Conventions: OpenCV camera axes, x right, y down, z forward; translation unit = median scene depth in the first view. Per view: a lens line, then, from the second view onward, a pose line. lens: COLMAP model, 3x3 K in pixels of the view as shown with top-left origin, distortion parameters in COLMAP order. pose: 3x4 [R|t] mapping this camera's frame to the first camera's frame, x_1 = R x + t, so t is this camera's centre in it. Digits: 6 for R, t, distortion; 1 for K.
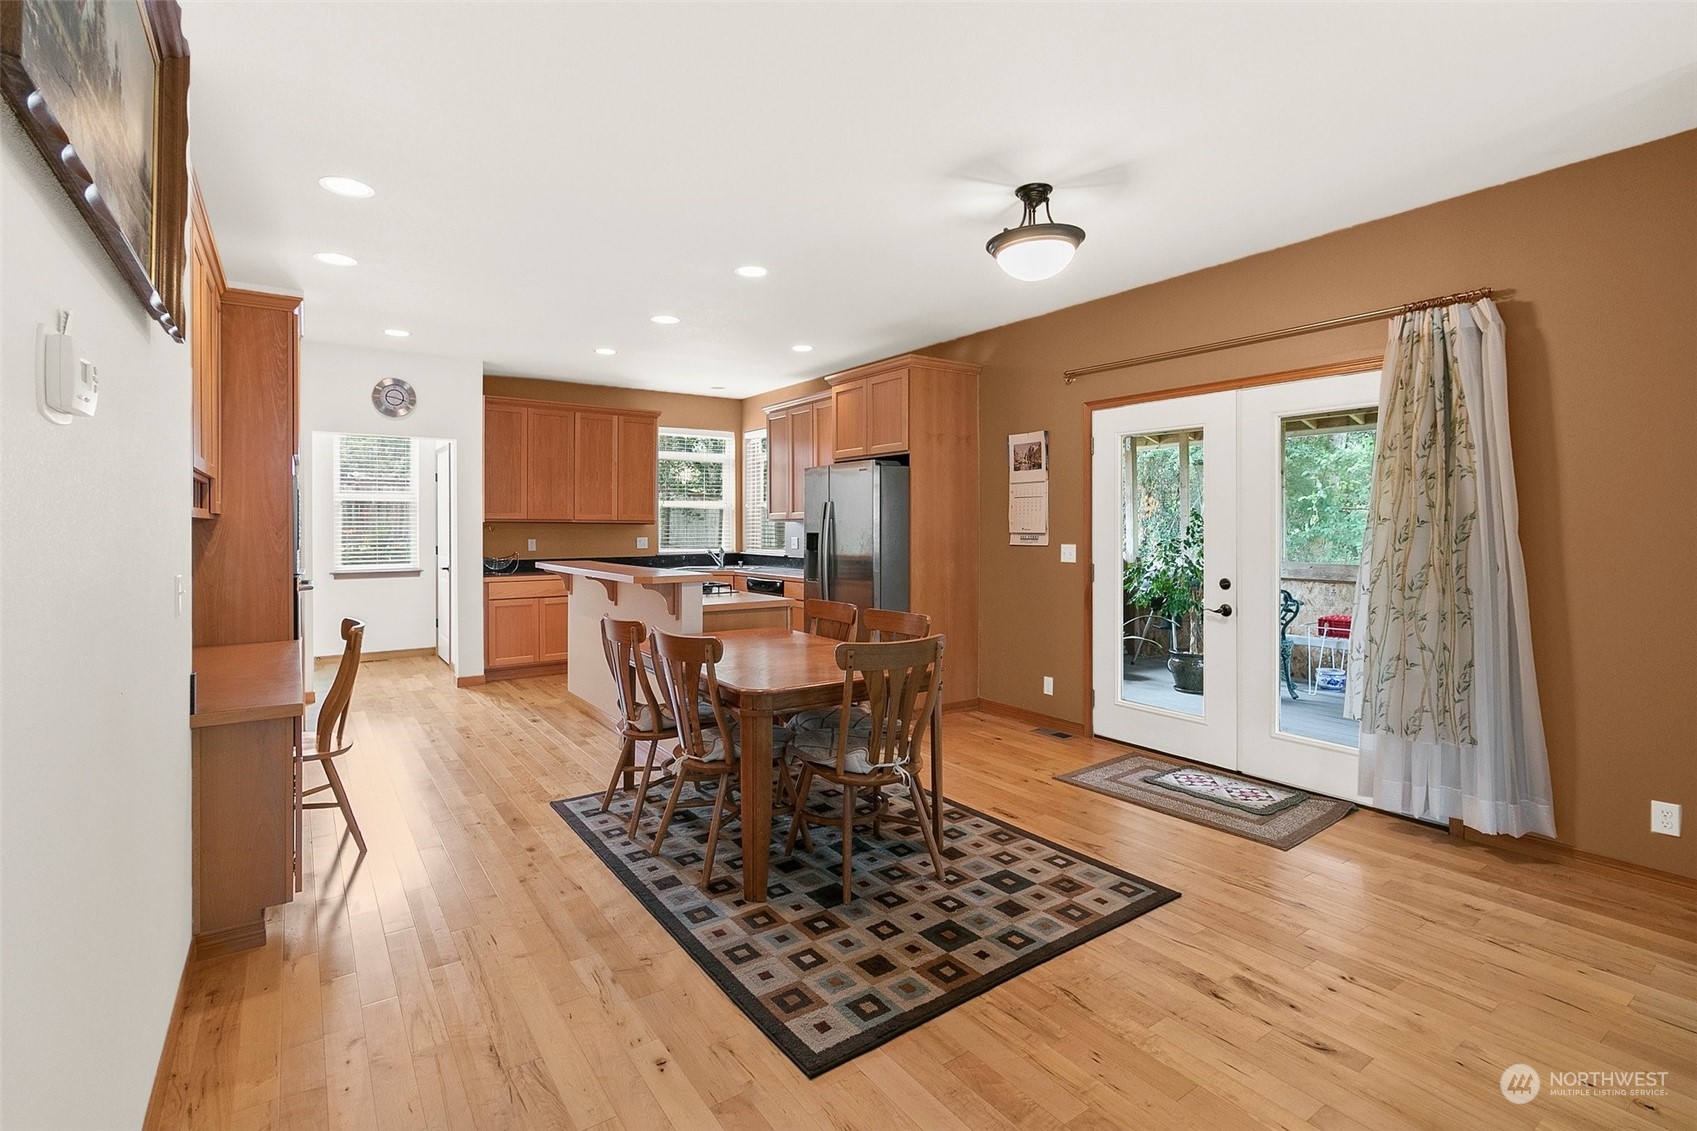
lens RADIAL K [[791.3, 0, 842.0], [0, 791.3, 538.6], [0, 0, 1]] dist [0.003616, 0.000811]
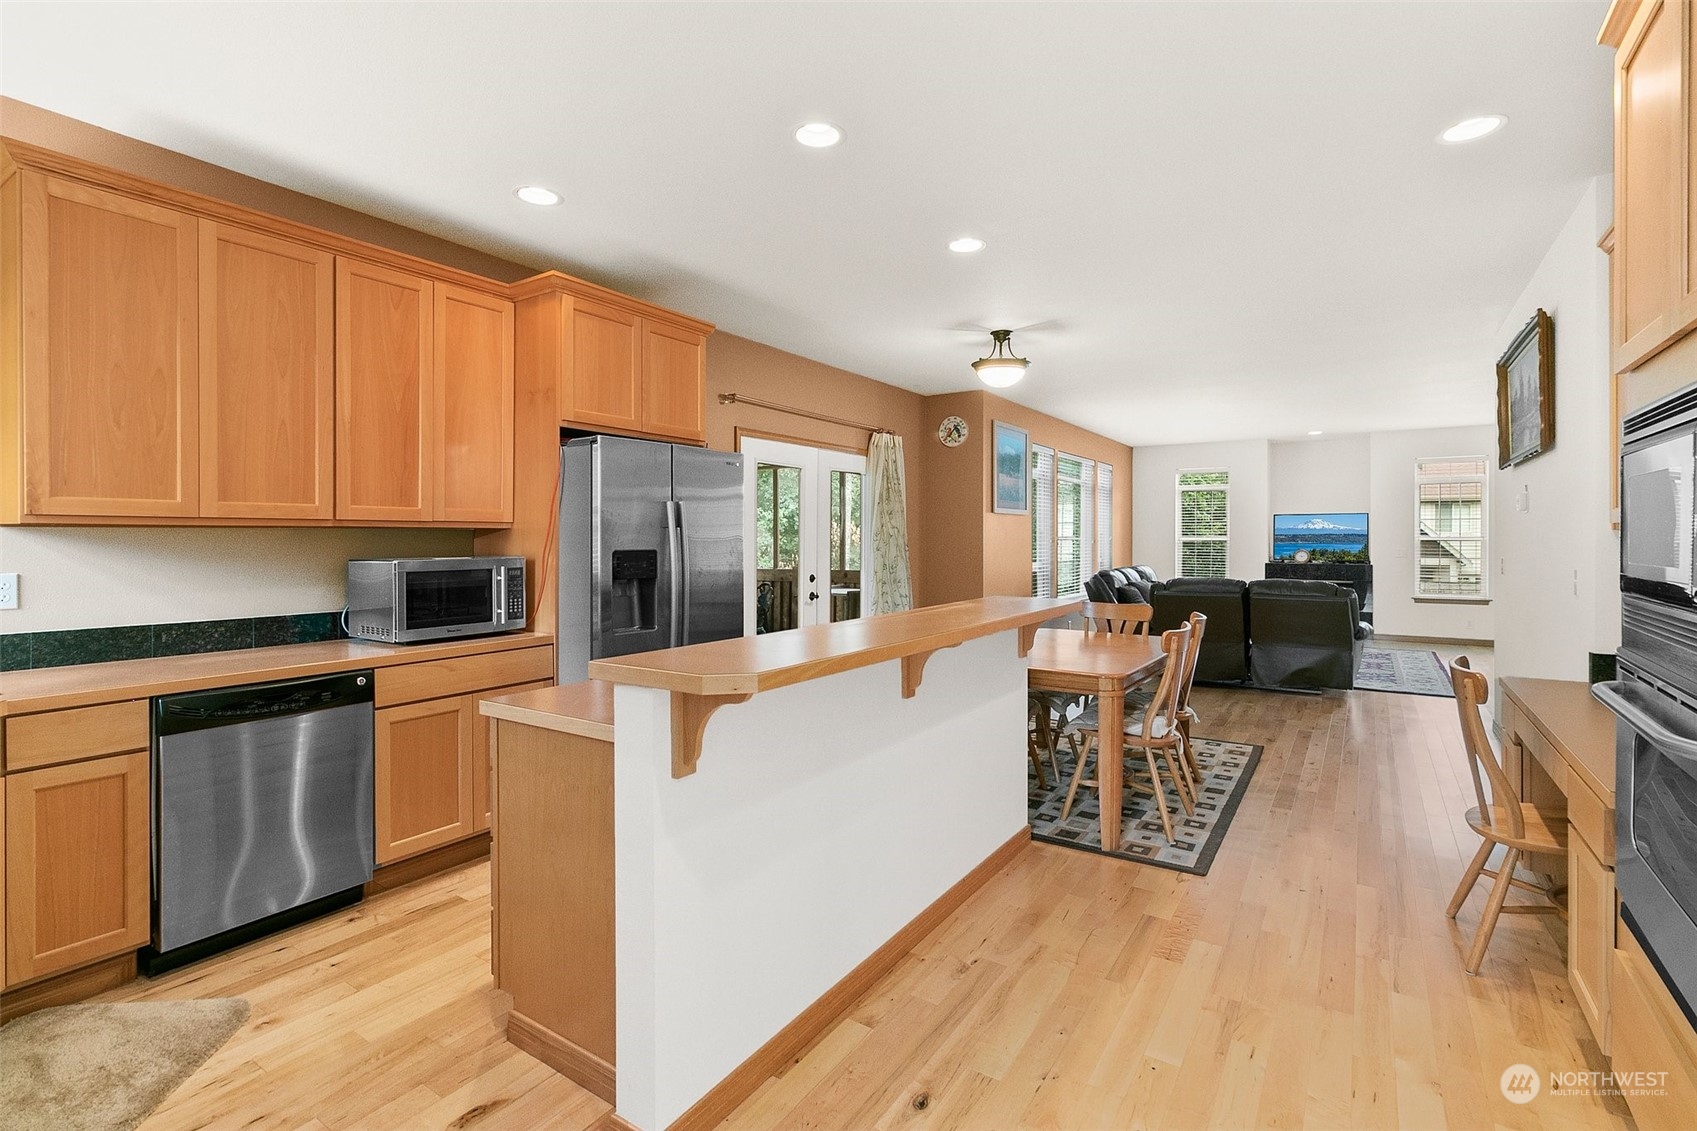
lens RADIAL K [[791.3, 0, 842.0], [0, 791.3, 538.6], [0, 0, 1]] dist [0.003616, 0.000811]
pose [[-0.373765, 0.004305, 0.927513, -1.125554], [0.019487, 0.999805, 0.003212, -0.024361], [-0.927319, 0.019275, -0.373776, 1.877652]]
